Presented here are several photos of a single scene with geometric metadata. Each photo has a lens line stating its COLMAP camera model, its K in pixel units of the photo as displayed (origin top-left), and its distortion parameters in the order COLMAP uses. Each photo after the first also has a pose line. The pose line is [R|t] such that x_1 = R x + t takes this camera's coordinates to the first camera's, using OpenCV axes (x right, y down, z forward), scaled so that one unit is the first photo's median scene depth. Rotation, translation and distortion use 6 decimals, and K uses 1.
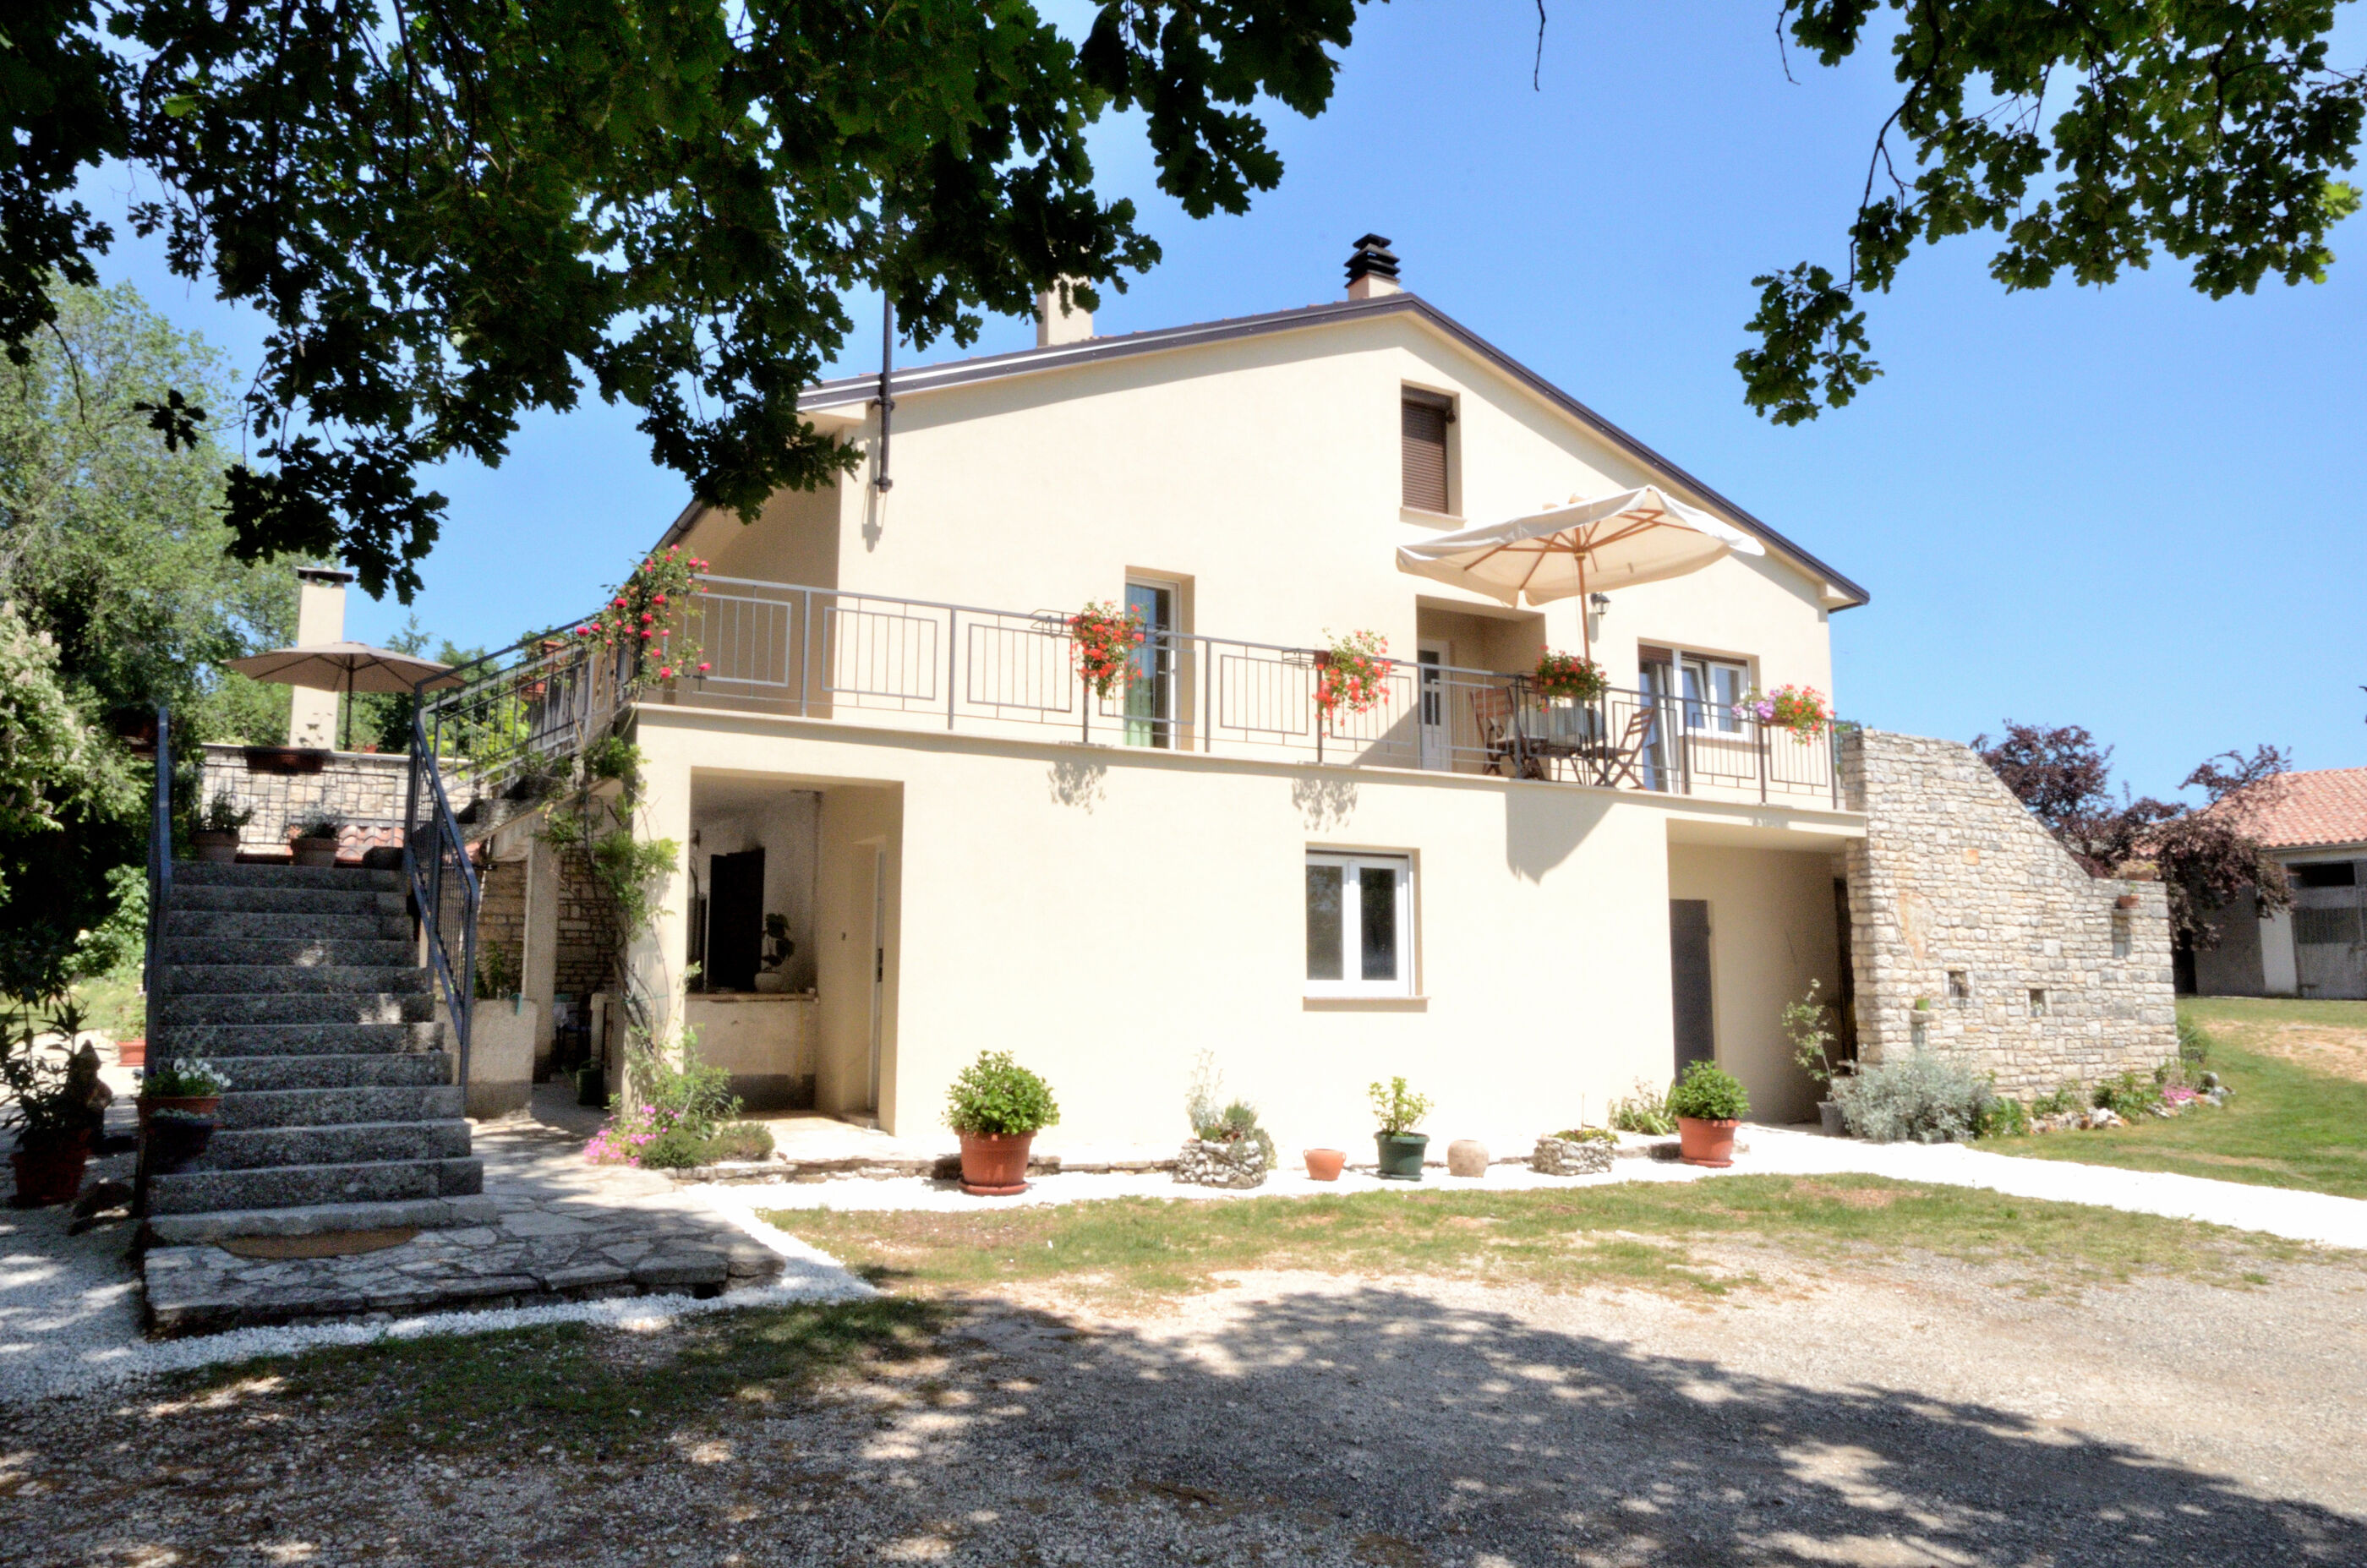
lens RADIAL K [[1557.9, 0, 1183.5], [0, 1557.9, 773.2], [0, 0, 1]] dist [-0.008190, 0.013510]
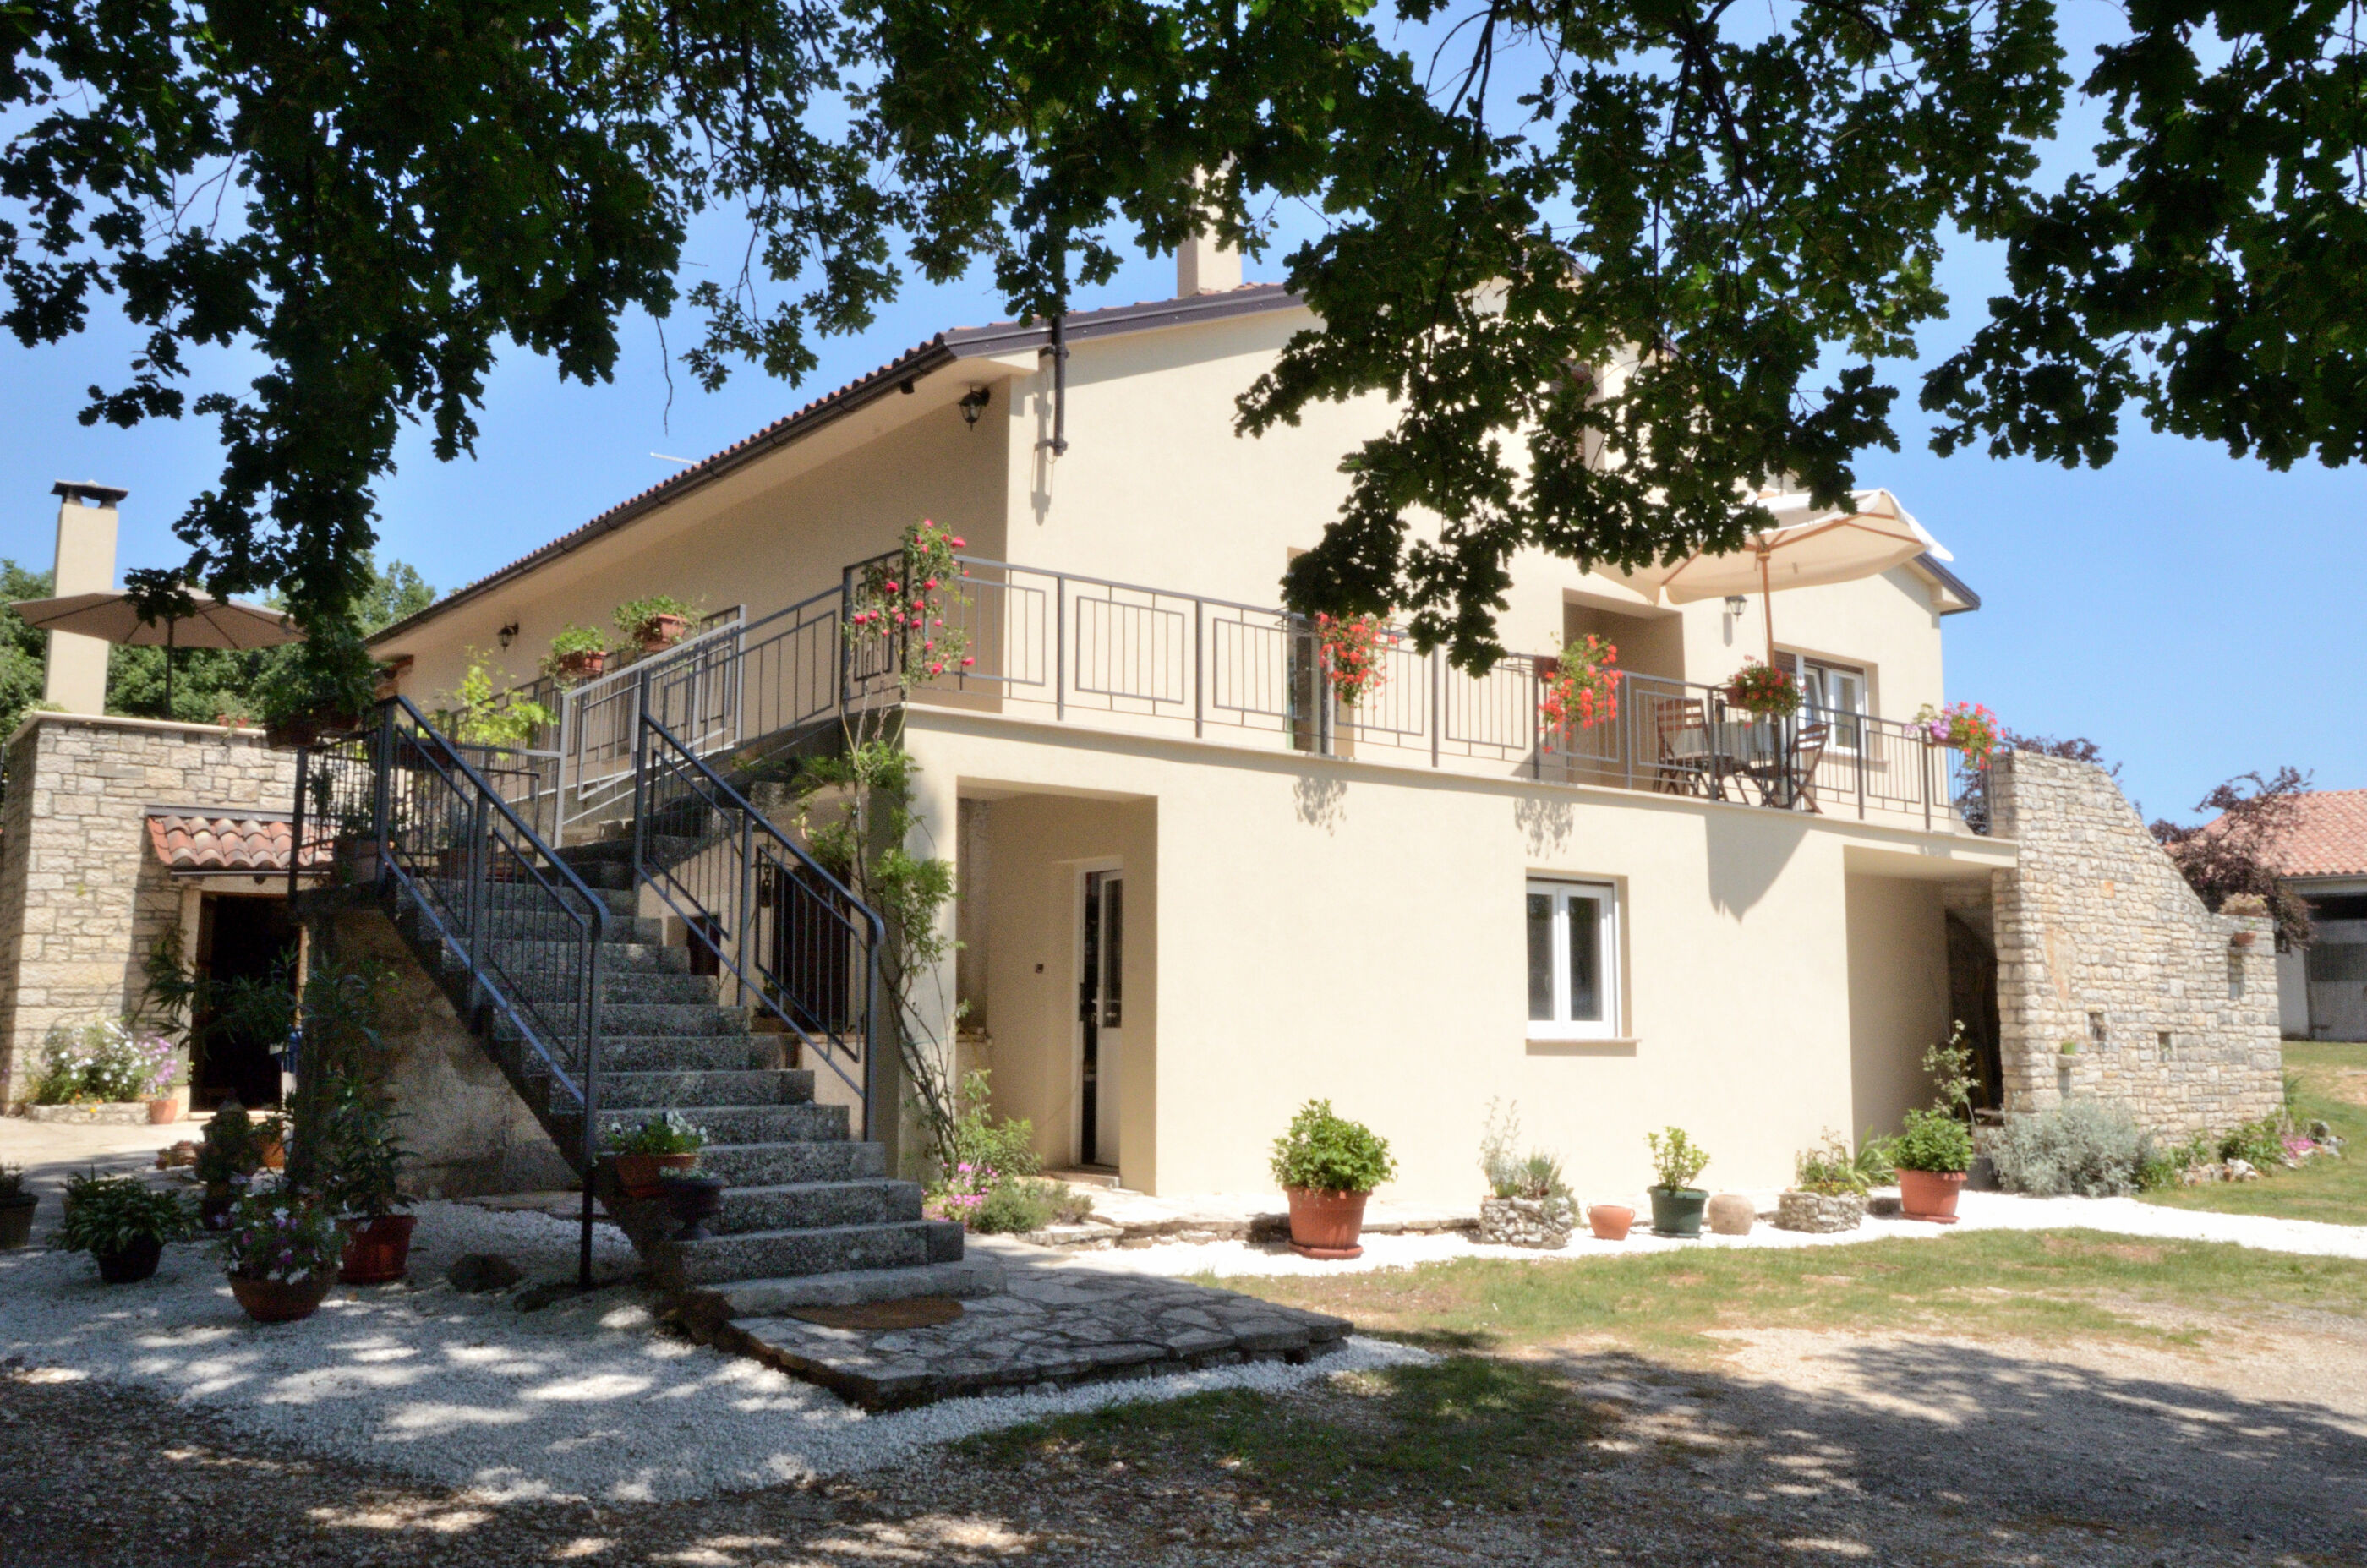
lens RADIAL K [[1920.3, 0, 1168.1], [0, 1920.3, 777.1], [0, 0, 1]] dist [-0.008132, 0.051901]
pose [[0.988543, 0.023691, 0.149071, -0.249447], [-0.025494, 0.999623, 0.010198, -0.012376], [-0.148773, -0.013881, 0.988774, -0.058497]]
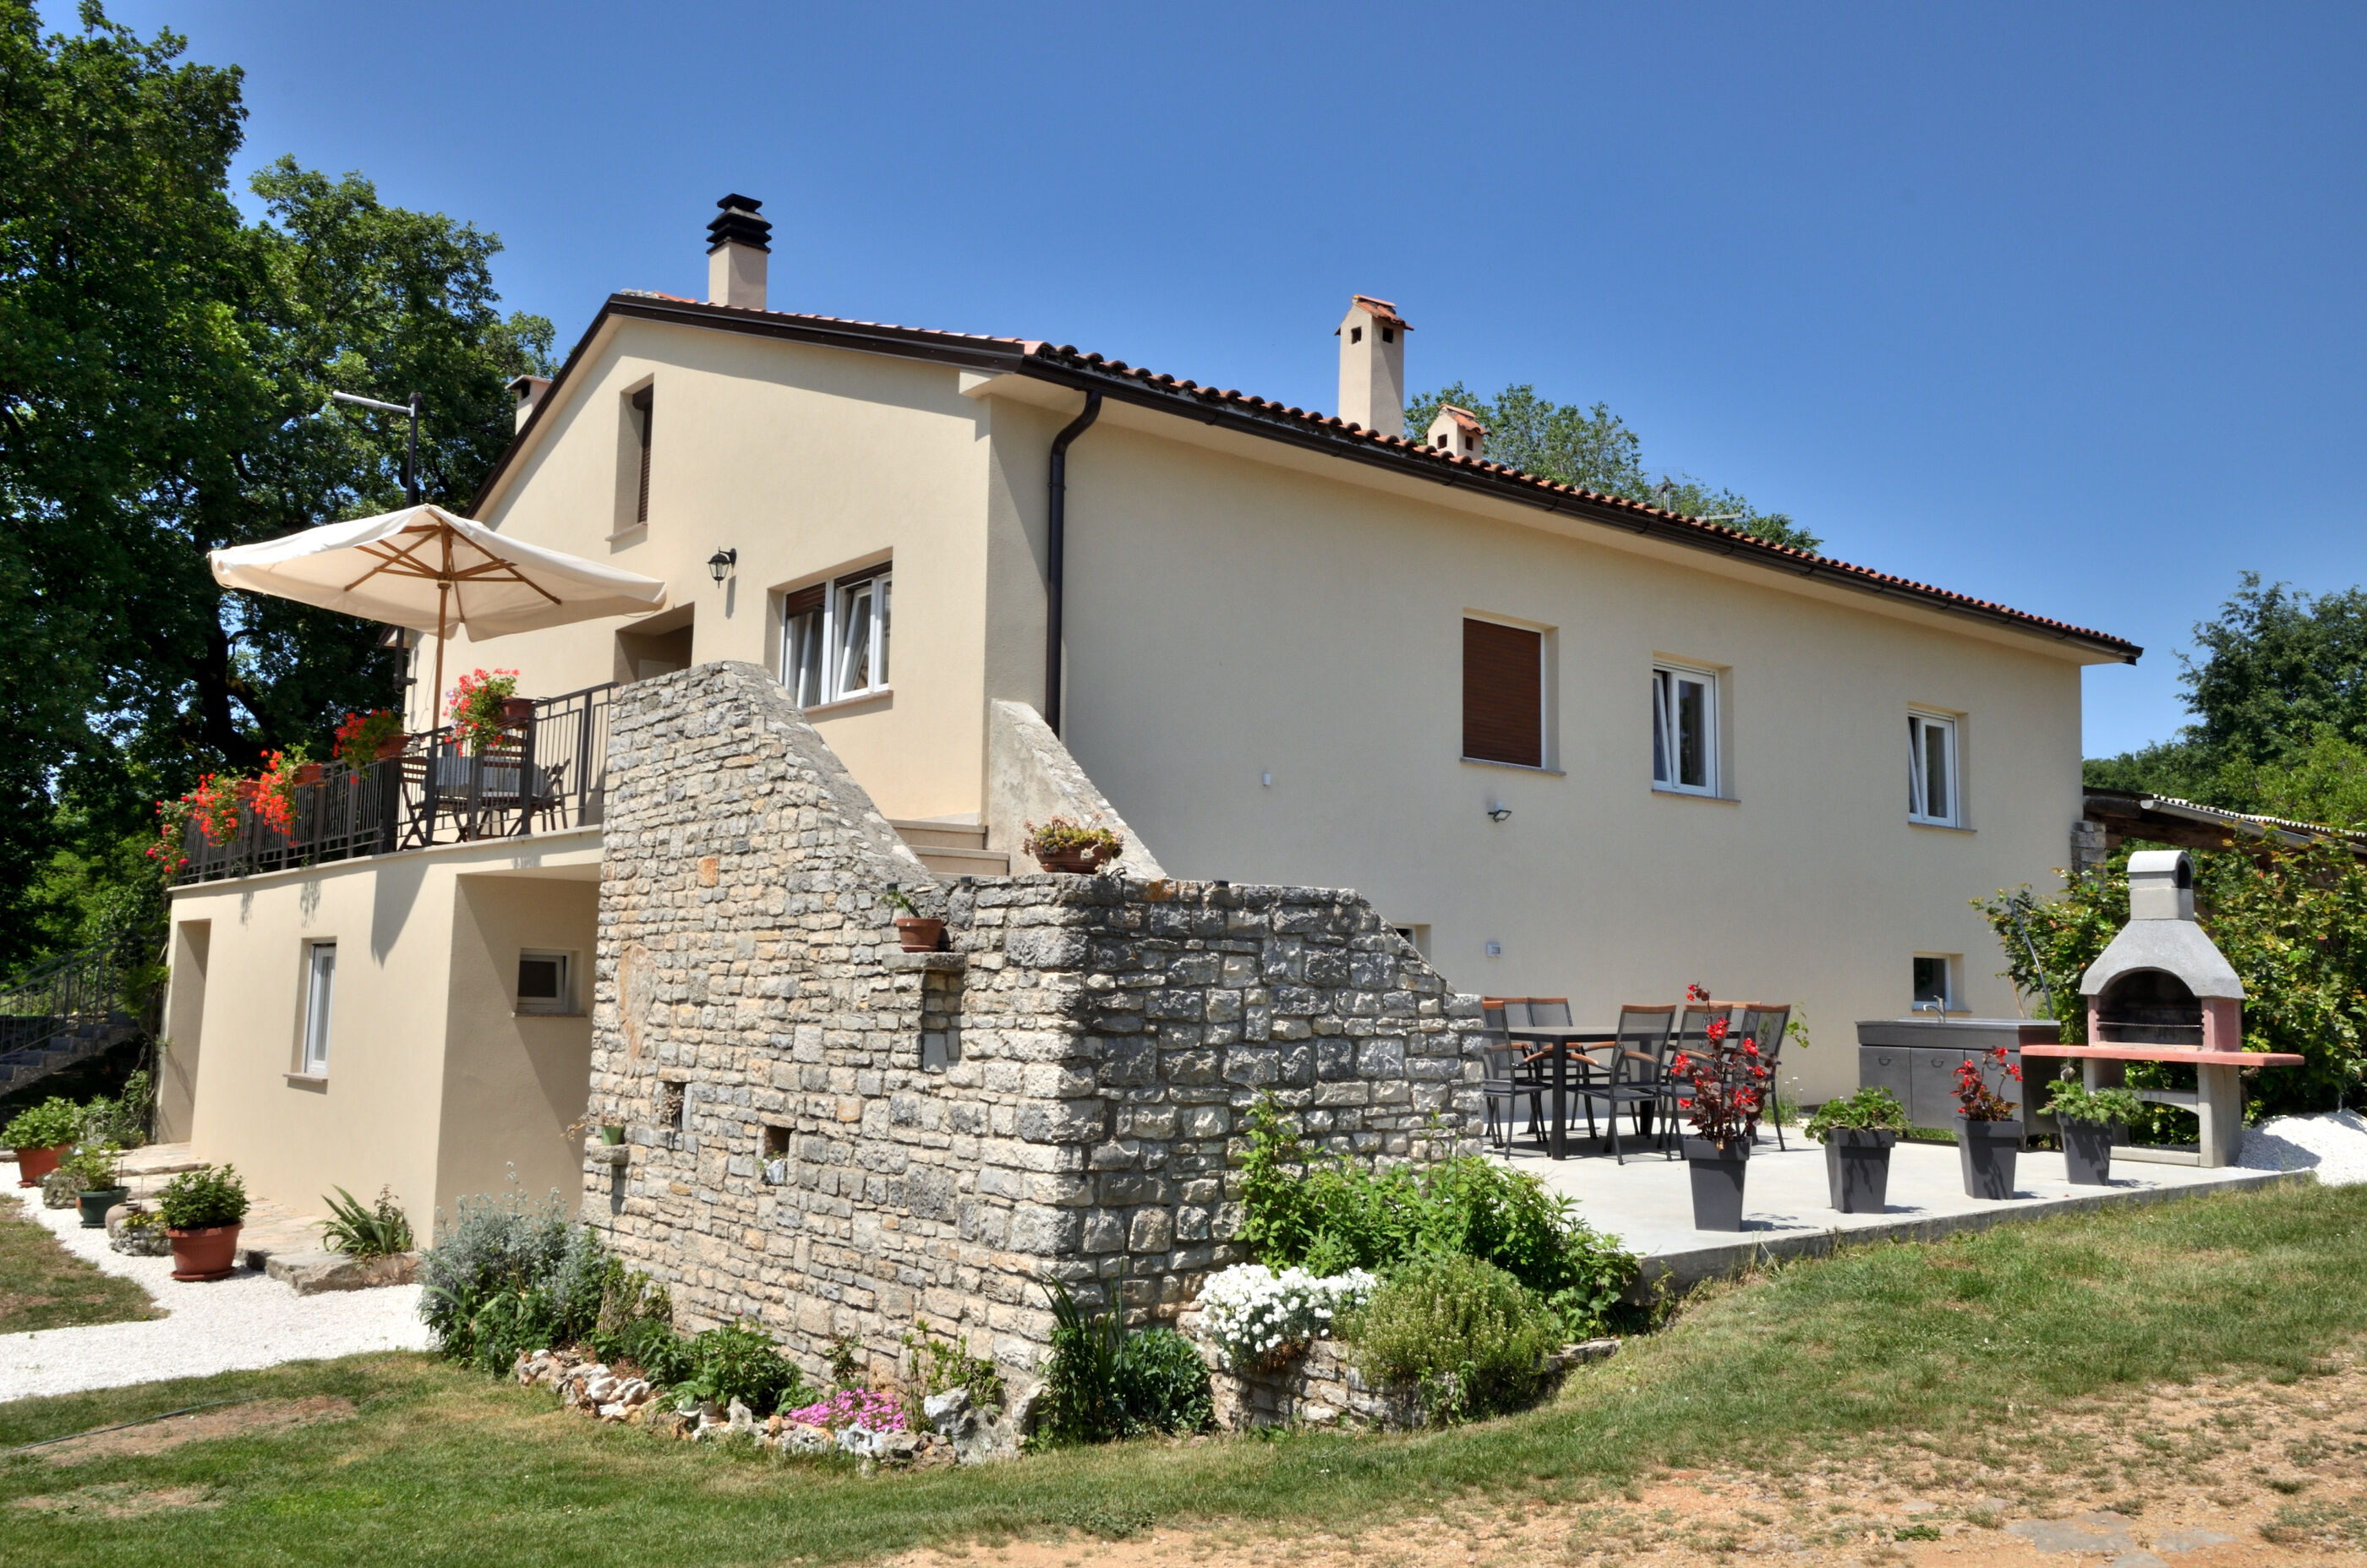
lens RADIAL K [[1920.3, 0, 1191.9], [0, 1920.3, 776.7], [0, 0, 1]] dist [-0.008132, 0.051901]
pose [[0.179244, -0.116965, -0.976827, 1.337102], [0.116767, 0.988418, -0.096927, 0.118134], [0.976851, -0.096687, 0.190825, 1.166673]]
